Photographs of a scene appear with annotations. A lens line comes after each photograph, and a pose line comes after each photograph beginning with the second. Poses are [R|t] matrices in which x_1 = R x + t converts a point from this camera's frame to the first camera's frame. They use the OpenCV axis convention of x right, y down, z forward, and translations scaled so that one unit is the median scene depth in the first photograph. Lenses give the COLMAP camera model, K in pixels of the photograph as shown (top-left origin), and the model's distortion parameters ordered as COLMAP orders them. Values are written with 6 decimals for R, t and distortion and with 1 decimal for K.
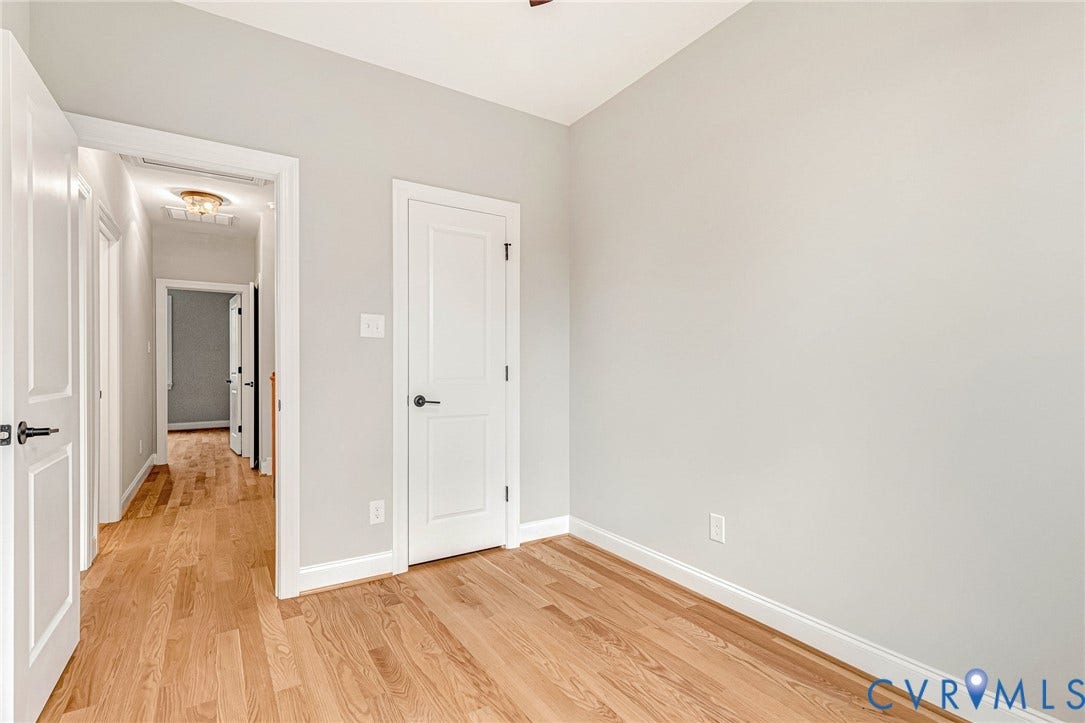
lens RADIAL K [[518.4, 0, 550.9], [0, 518.4, 366.3], [0, 0, 1]] dist [0.013825, -0.003420]
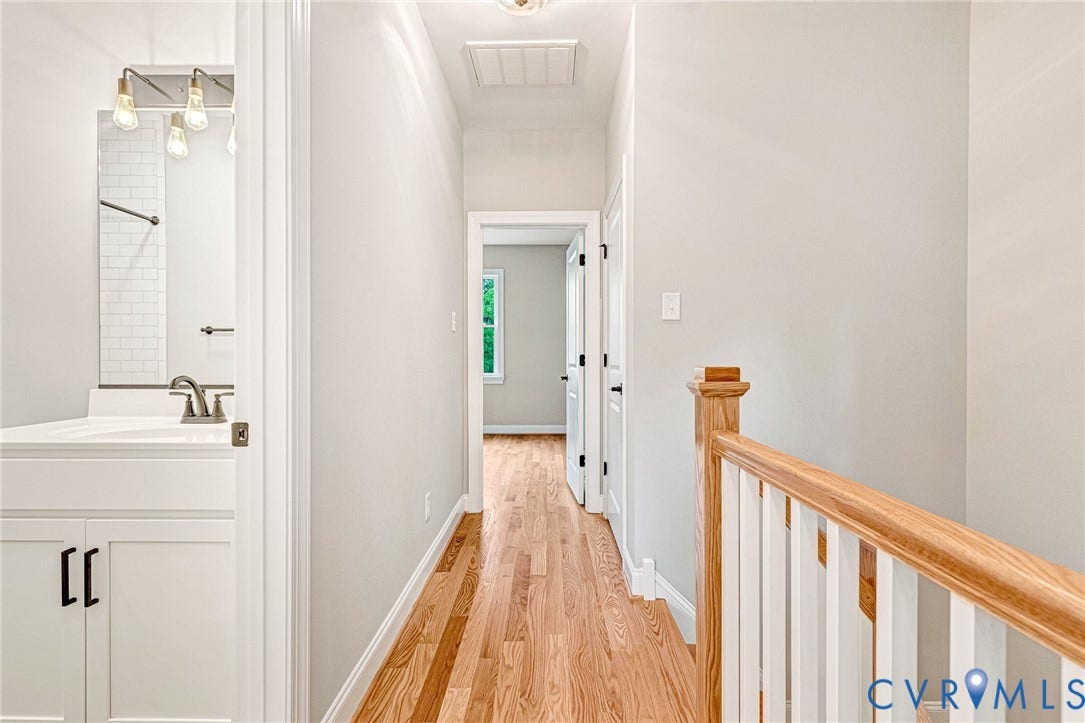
lens RADIAL K [[518.4, 0, 533.9], [0, 518.4, 363.3], [0, 0, 1]] dist [0.013825, -0.003420]
pose [[0.824489, 0.005520, -0.565851, -0.311941], [0.000055, 0.999952, 0.009834, 0.005075], [0.565878, -0.008140, 0.824449, 0.488874]]
